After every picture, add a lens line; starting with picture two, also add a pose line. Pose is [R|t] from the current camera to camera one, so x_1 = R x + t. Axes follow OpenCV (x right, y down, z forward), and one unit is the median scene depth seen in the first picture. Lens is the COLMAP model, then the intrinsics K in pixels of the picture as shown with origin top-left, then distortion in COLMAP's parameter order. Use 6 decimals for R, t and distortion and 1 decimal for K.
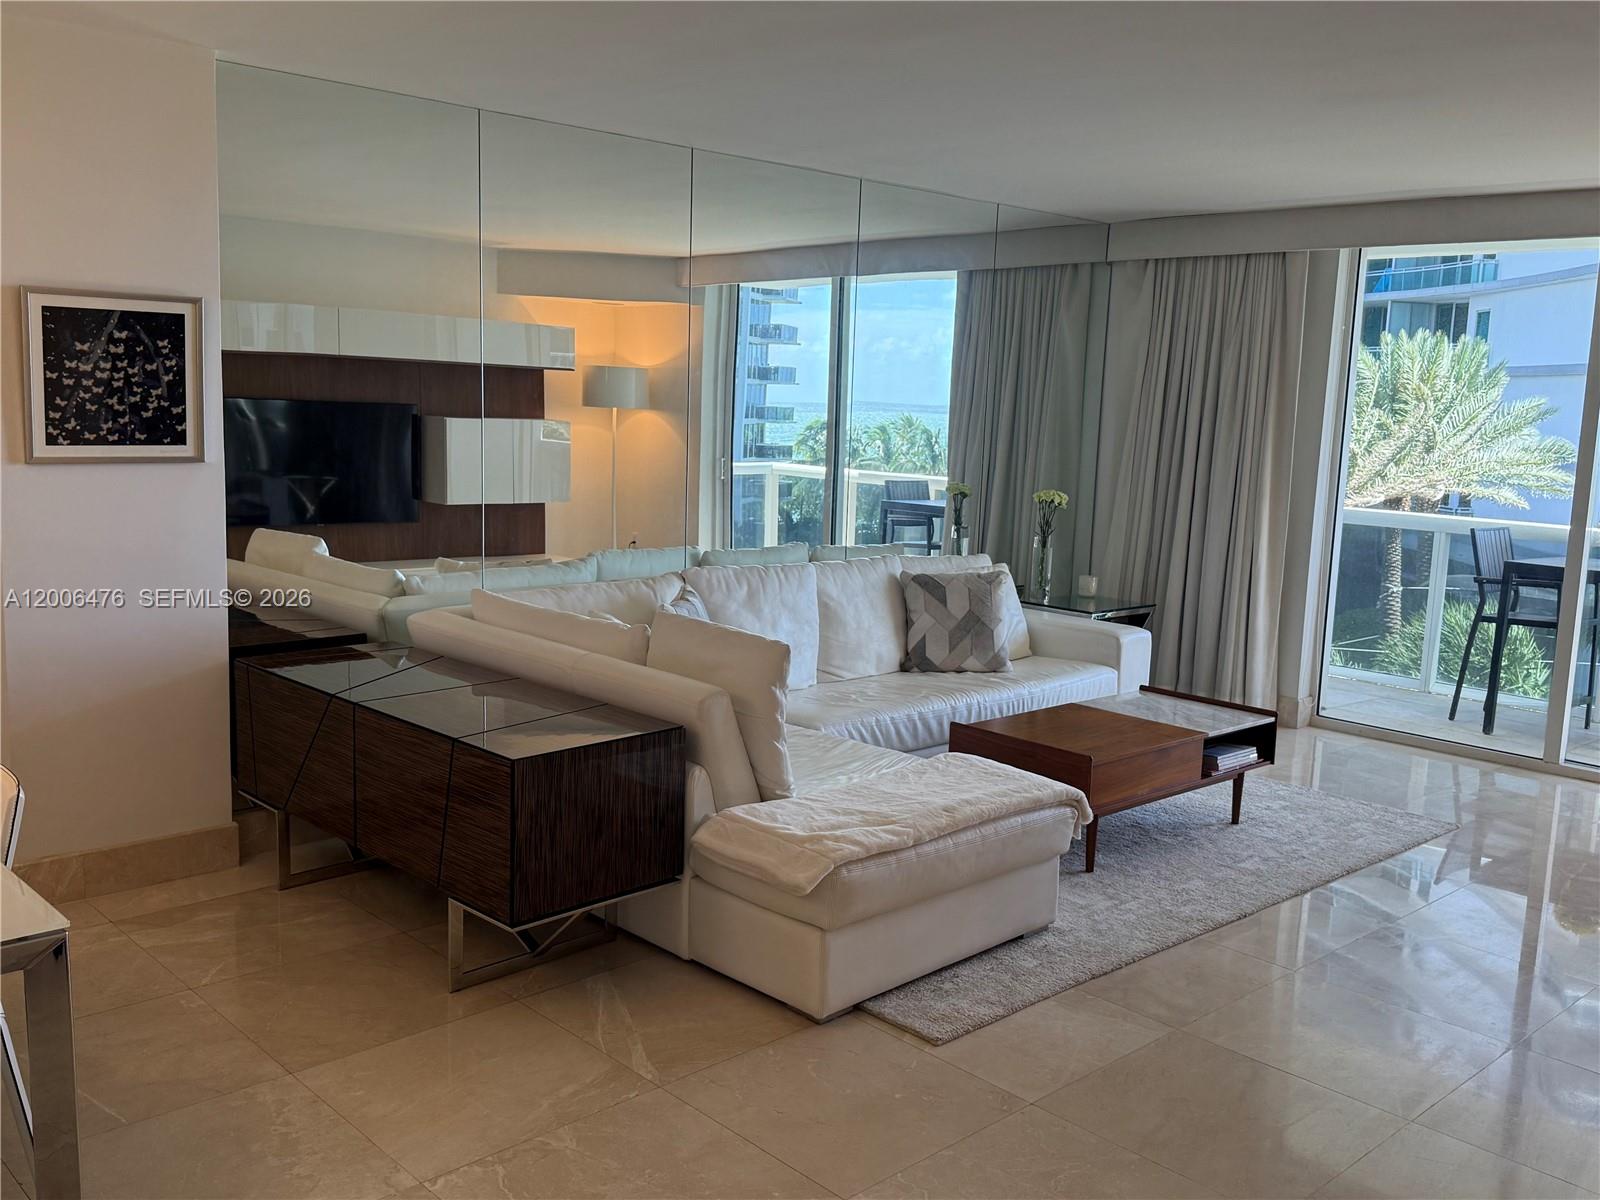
lens RADIAL K [[1412.8, 0, 783.6], [0, 1412.8, 612.4], [0, 0, 1]] dist [0.104727, -0.184046]
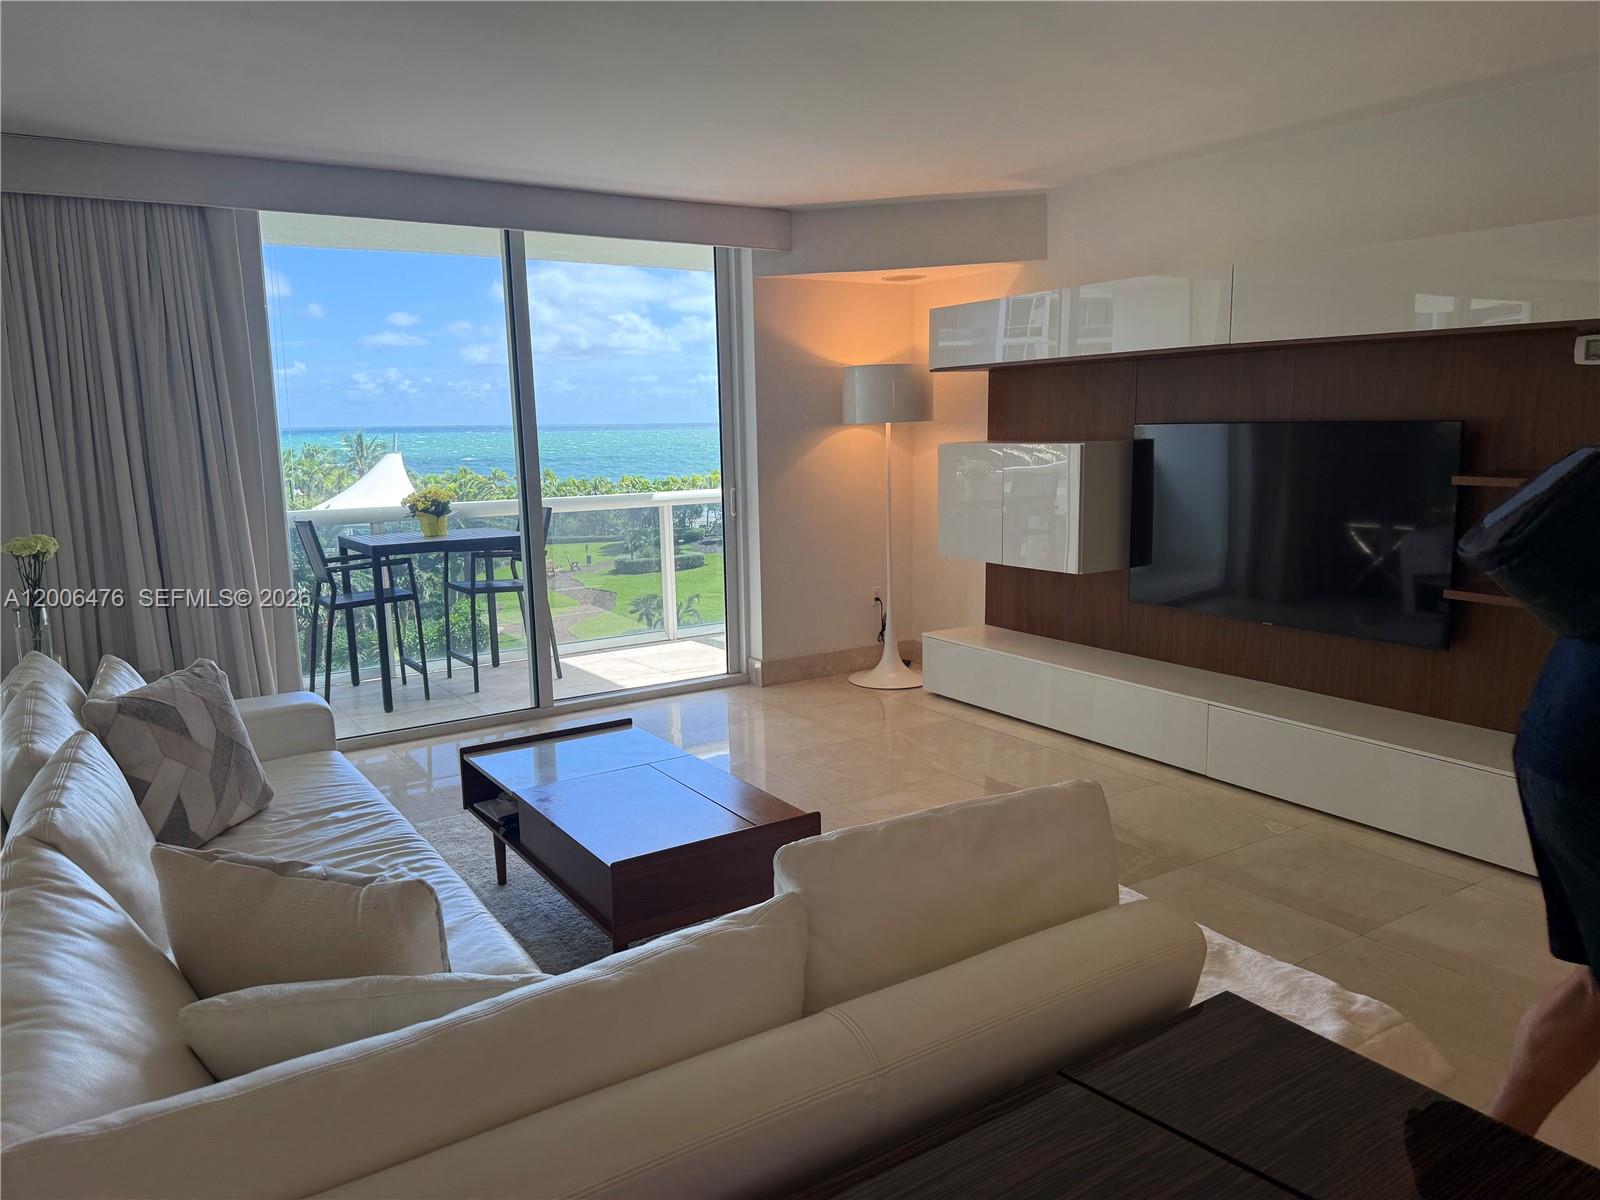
lens RADIAL K [[1118.6, 0, 789.0], [0, 1118.6, 608.3], [0, 0, 1]] dist [0.082598, -0.110492]
pose [[0.172709, -0.200133, 0.964426, -0.341067], [0.173965, 0.969945, 0.170124, -0.110757], [-0.969488, 0.138394, 0.202335, 0.771441]]
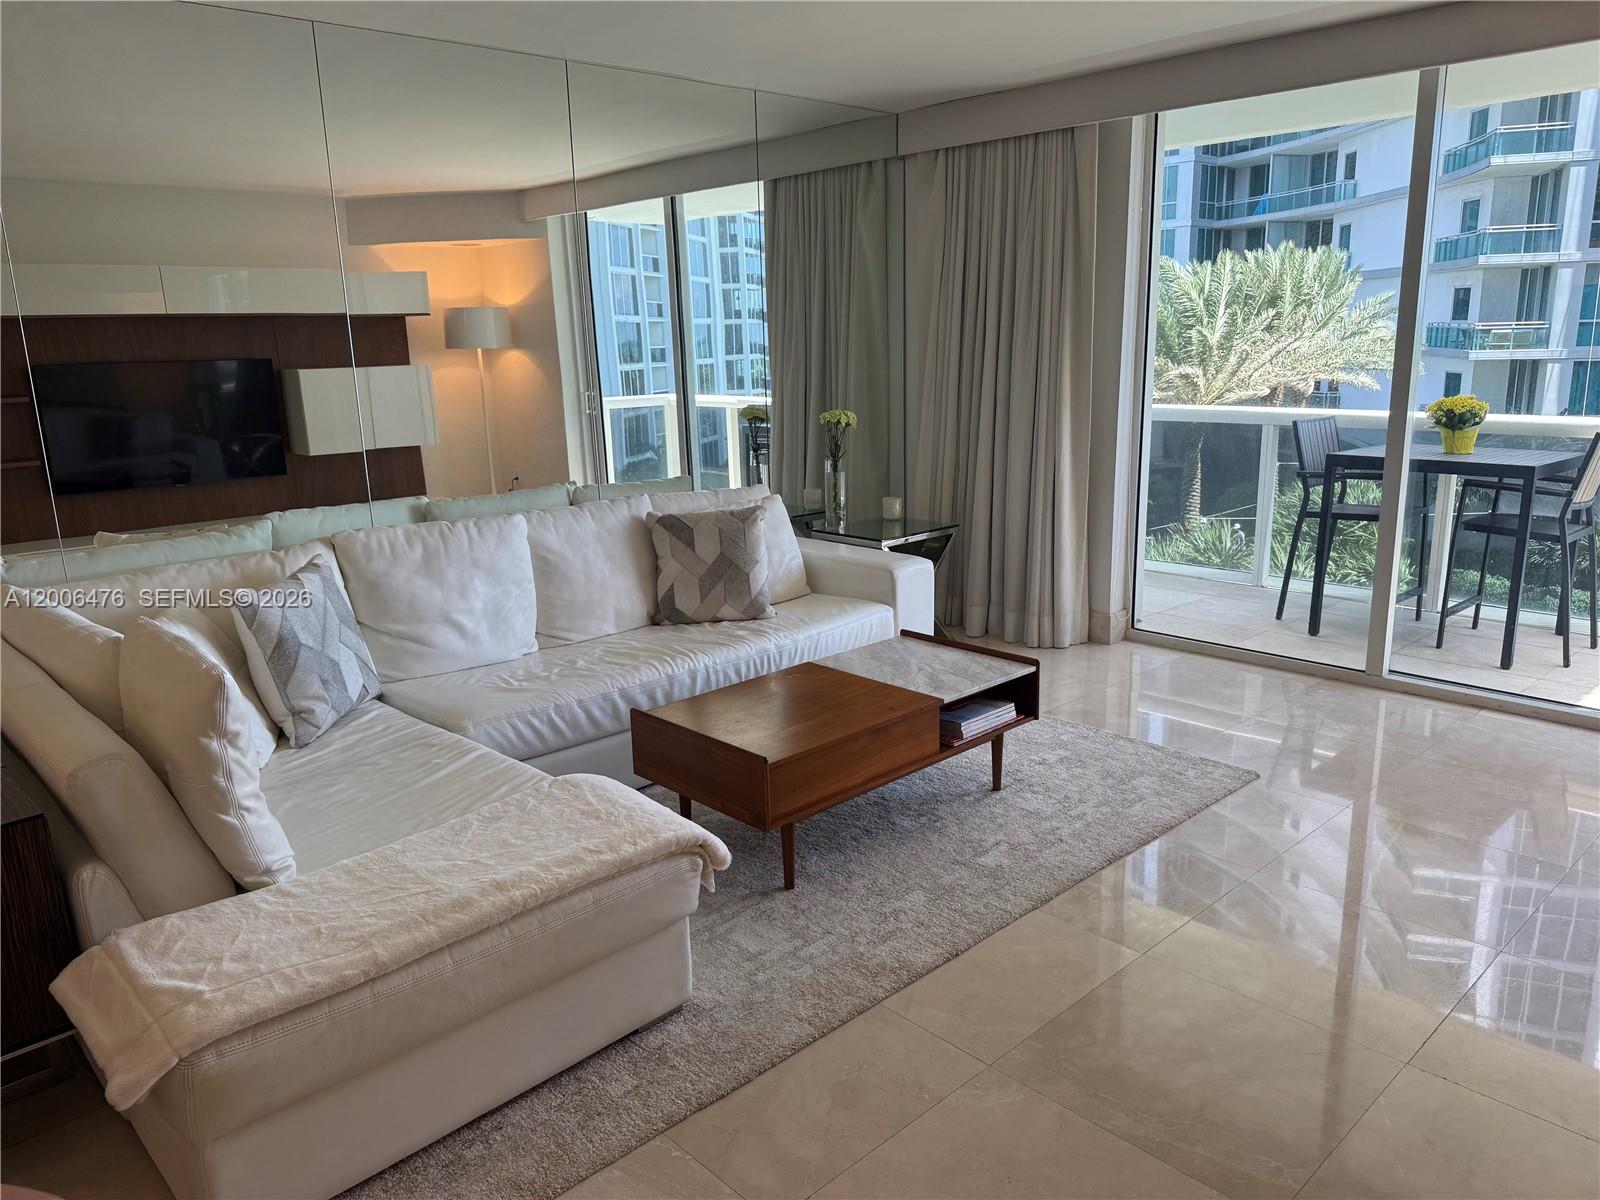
lens RADIAL K [[1118.6, 0, 807.3], [0, 1118.6, 613.7], [0, 0, 1]] dist [0.082598, -0.110492]
pose [[0.998067, -0.062134, 0.001580, 0.215758], [0.061724, 0.993828, 0.092170, -0.029686], [-0.007297, -0.091894, 0.995742, 0.346487]]
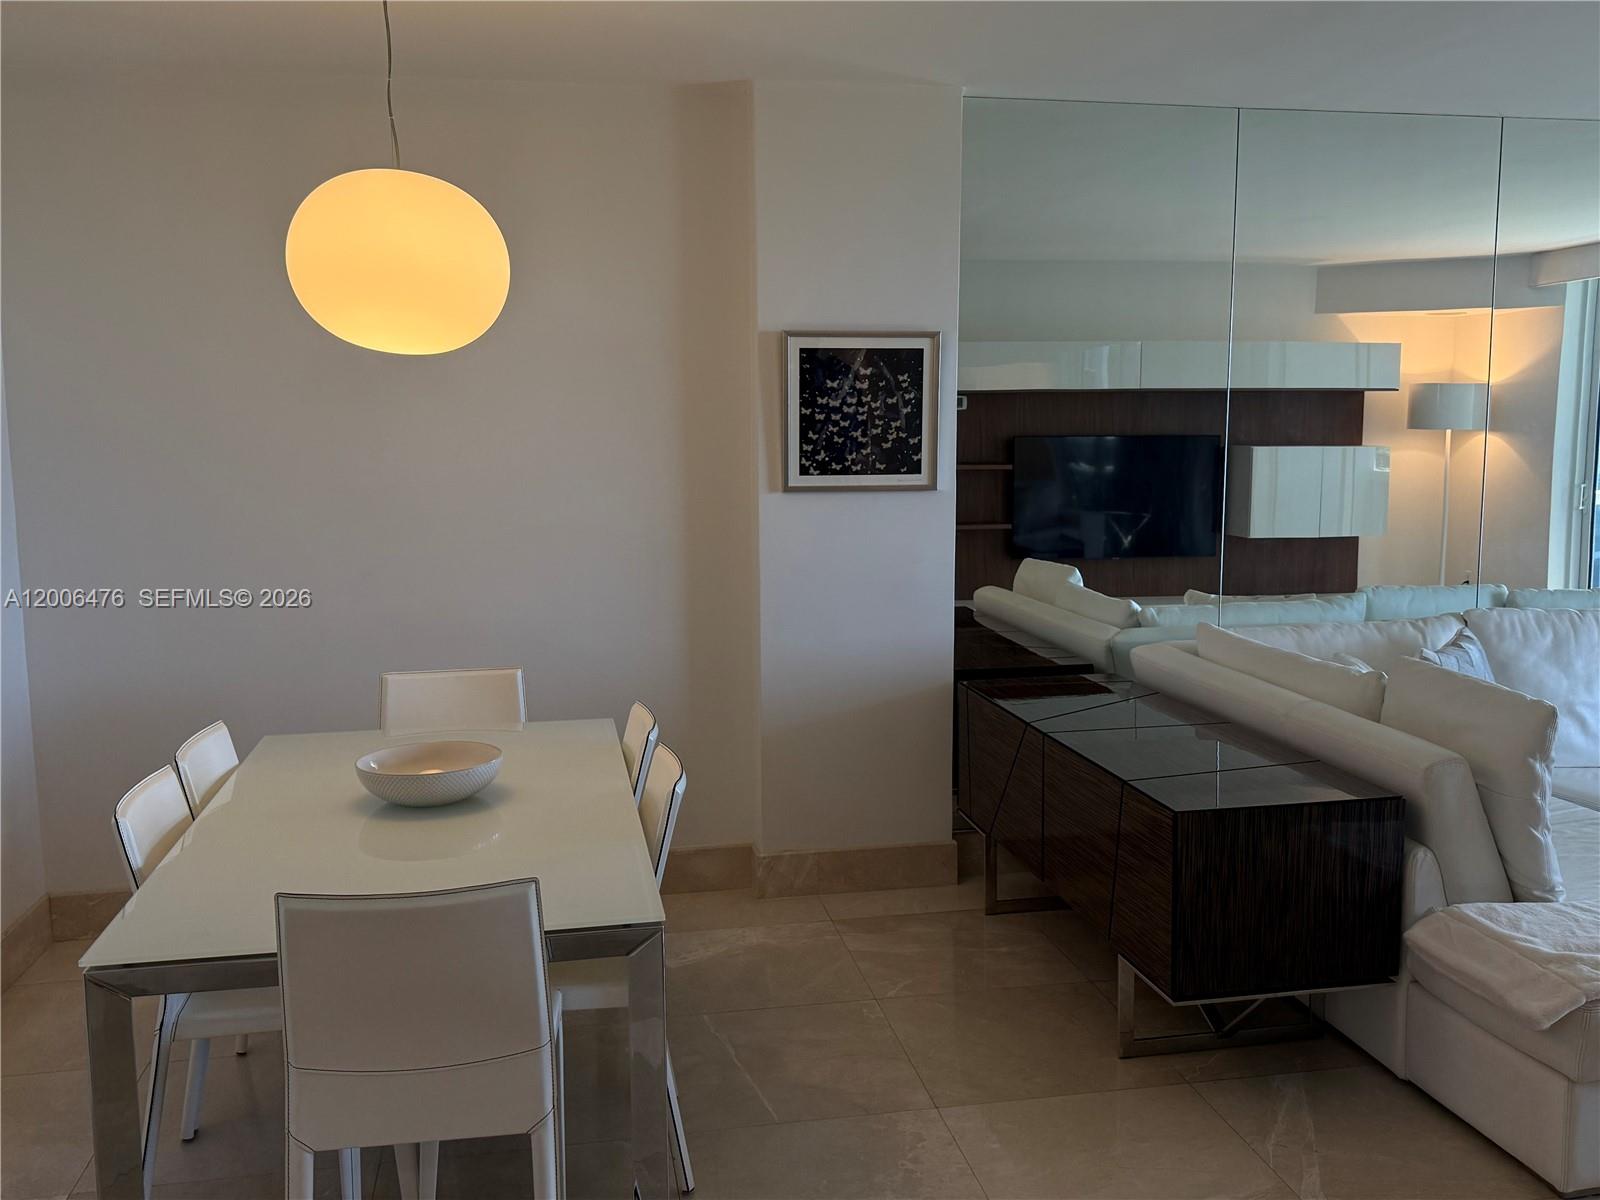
lens RADIAL K [[1412.8, 0, 809.2], [0, 1412.8, 595.6], [0, 0, 1]] dist [0.104727, -0.184046]
pose [[0.842082, 0.030848, -0.538466, 0.062102], [-0.051110, 0.998434, -0.022730, -0.000154], [0.536922, 0.046661, 0.842341, 0.074996]]
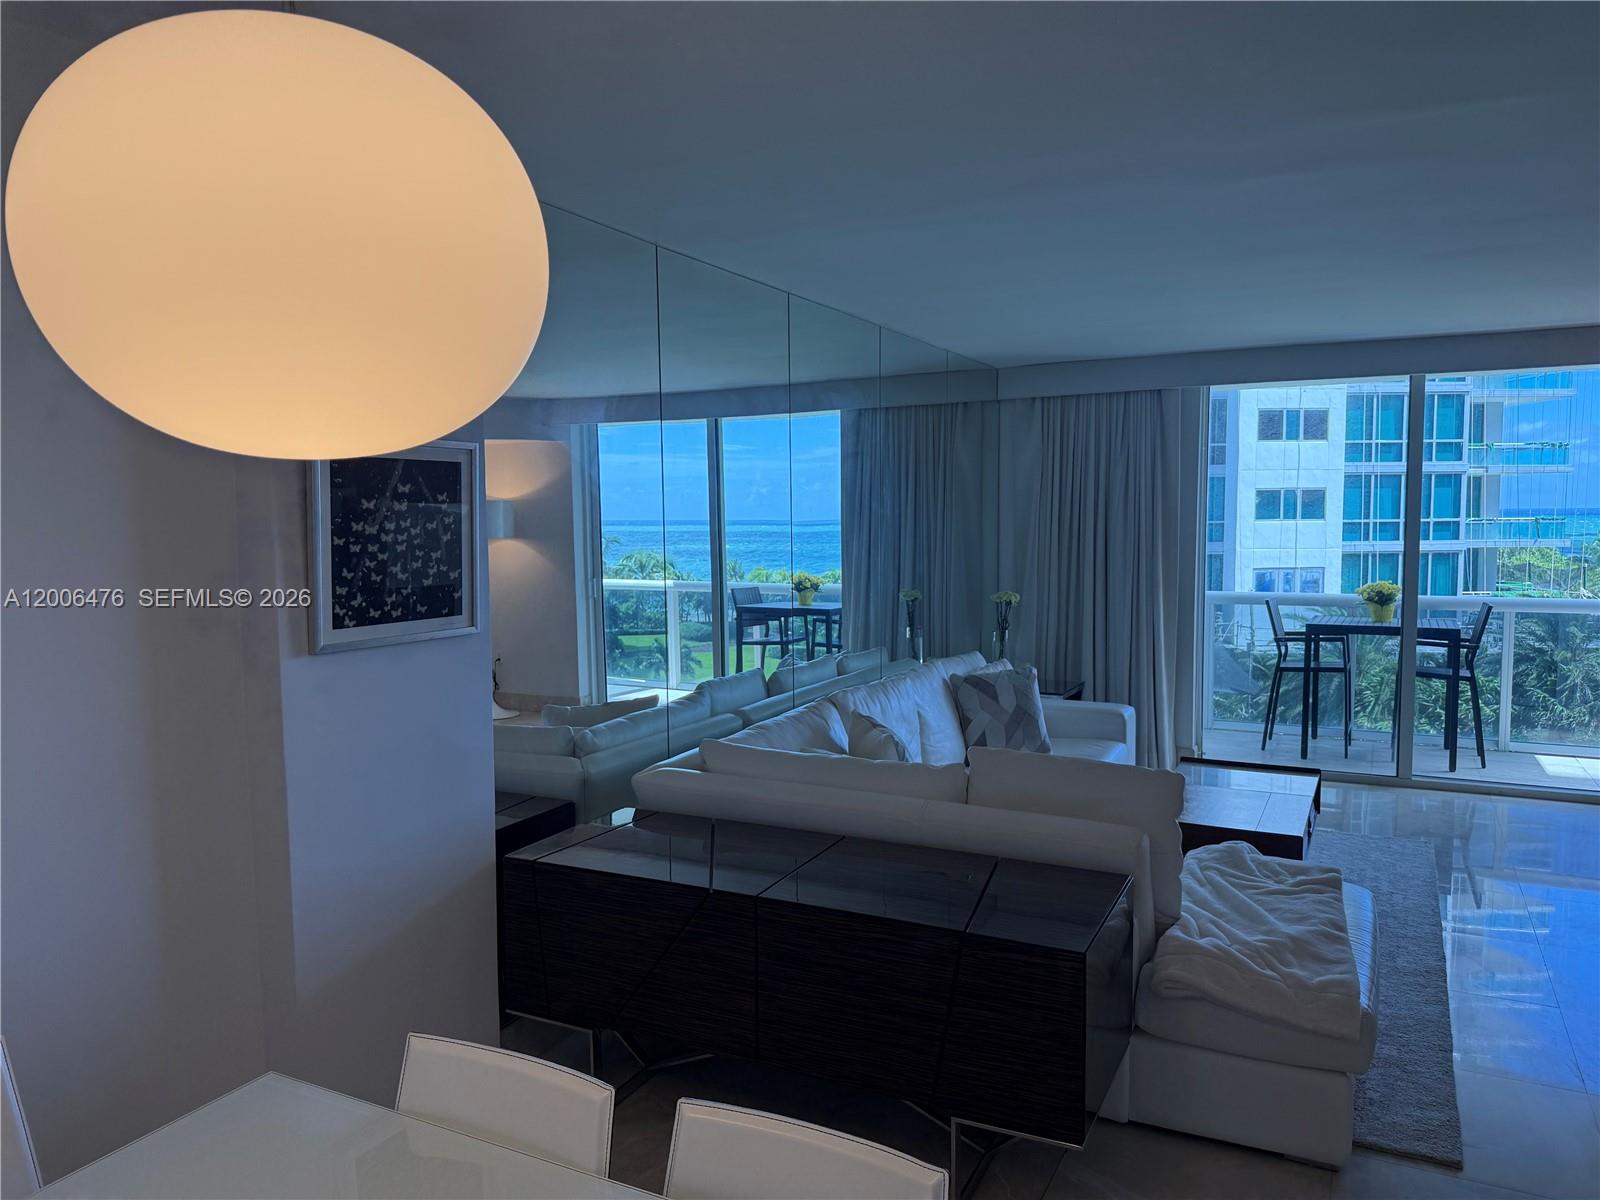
lens RADIAL K [[1118.6, 0, 796.1], [0, 1118.6, 605.8], [0, 0, 1]] dist [0.082598, -0.110492]
pose [[0.940584, -0.069392, 0.332395, -0.379664], [0.091497, 0.994483, -0.051299, -0.058484], [-0.327001, 0.078665, 0.941744, 0.256958]]
